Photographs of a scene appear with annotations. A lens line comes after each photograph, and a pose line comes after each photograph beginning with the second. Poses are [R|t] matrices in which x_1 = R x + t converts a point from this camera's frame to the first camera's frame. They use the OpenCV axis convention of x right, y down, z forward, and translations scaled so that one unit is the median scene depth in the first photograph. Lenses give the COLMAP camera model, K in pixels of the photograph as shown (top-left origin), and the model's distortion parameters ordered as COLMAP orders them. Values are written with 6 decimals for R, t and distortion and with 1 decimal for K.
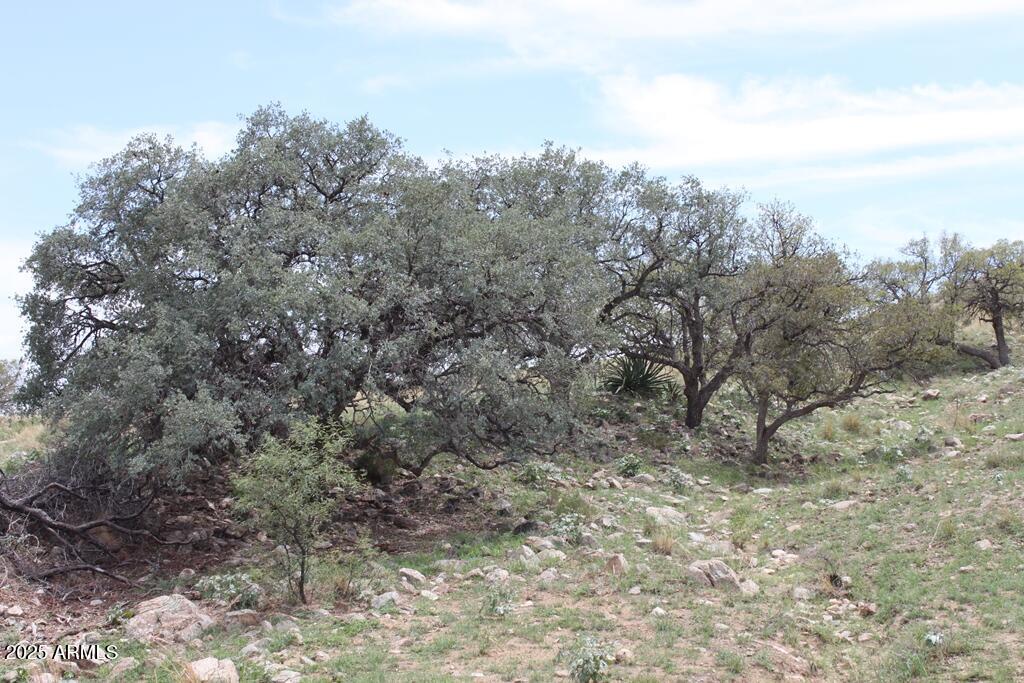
lens RADIAL K [[1641.6, 0, 507.5], [0, 1641.6, 333.2], [0, 0, 1]] dist [-0.011664, 0.000000]
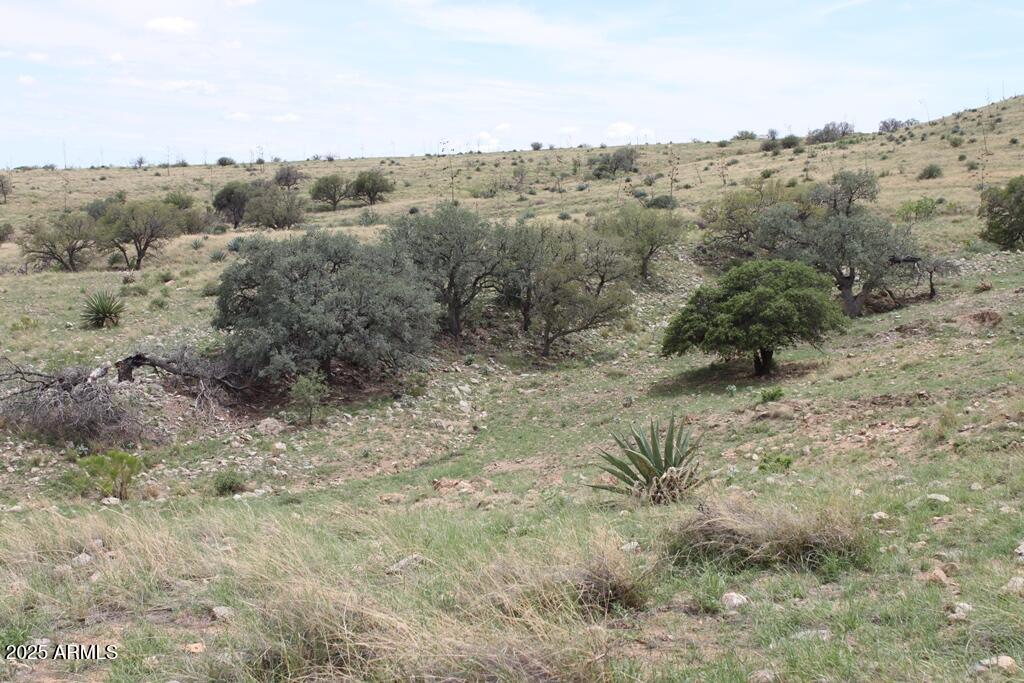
lens RADIAL K [[1659.2, 0, 508.4], [0, 1659.2, 335.7], [0, 0, 1]] dist [-0.001434, 0.000000]
pose [[0.996260, 0.066717, -0.054913, 0.398859], [-0.057408, 0.986018, 0.156436, -0.500227], [0.064582, -0.152699, 0.986160, -2.010180]]
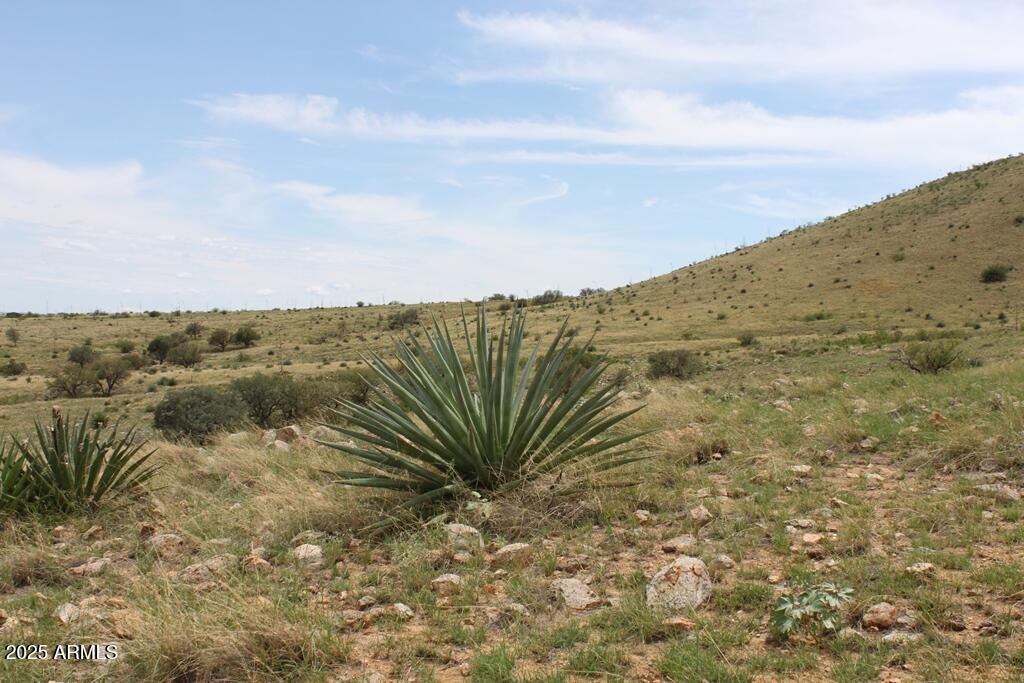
lens RADIAL K [[1188.9, 0, 512.1], [0, 1188.9, 334.5], [0, 0, 1]] dist [-0.054704, 0.000000]
pose [[0.995646, 0.065285, 0.066541, 0.926210], [-0.070100, 0.994881, 0.072782, -0.940100], [-0.061449, -0.077129, 0.995126, -4.447621]]
